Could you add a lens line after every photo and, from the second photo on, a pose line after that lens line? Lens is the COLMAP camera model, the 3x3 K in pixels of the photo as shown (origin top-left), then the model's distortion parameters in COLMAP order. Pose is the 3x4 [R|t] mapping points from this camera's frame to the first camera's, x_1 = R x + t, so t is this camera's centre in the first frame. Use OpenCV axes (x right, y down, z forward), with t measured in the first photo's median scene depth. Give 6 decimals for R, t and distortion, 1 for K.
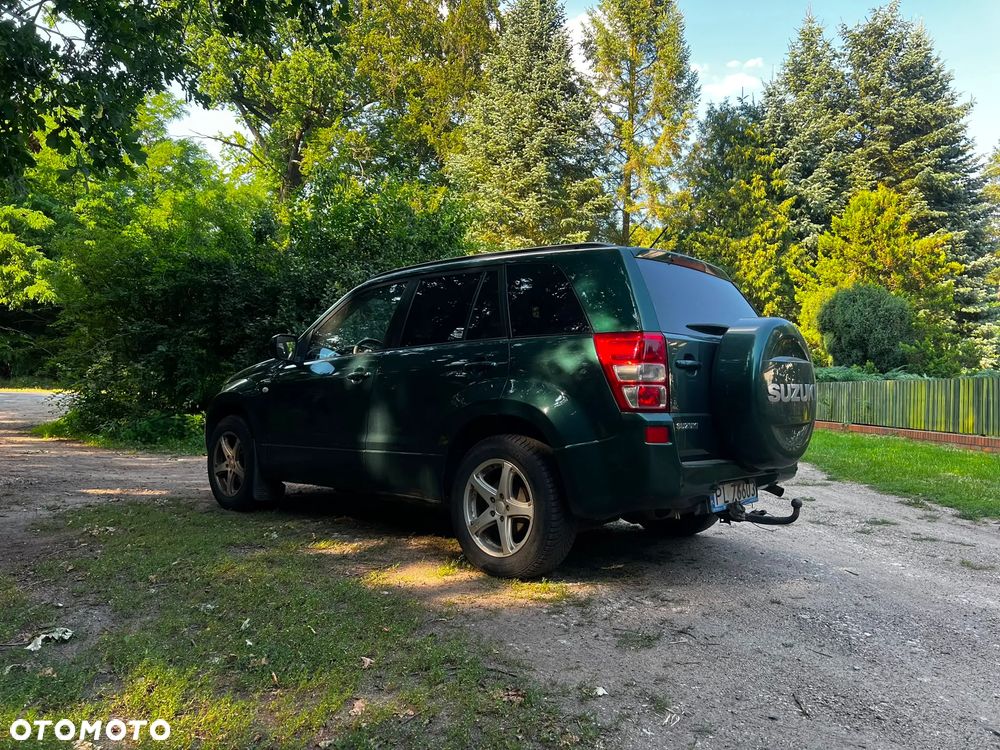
lens RADIAL K [[750.5, 0, 501.1], [0, 750.5, 371.5], [0, 0, 1]] dist [0.052902, -0.060976]
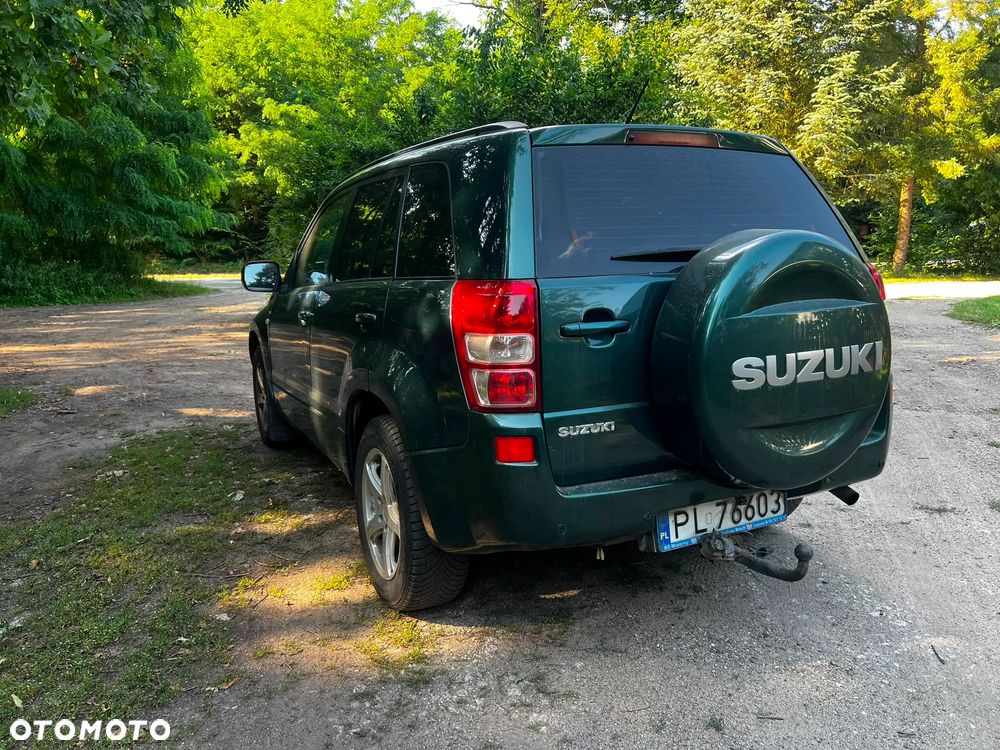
lens RADIAL K [[750.5, 0, 501.1], [0, 750.5, 371.5], [0, 0, 1]] dist [0.052902, -0.060976]
pose [[0.927889, 0.012520, -0.372645, 0.360202], [0.056463, 0.983191, 0.173629, -0.074352], [0.368555, -0.182149, 0.911586, 0.369276]]
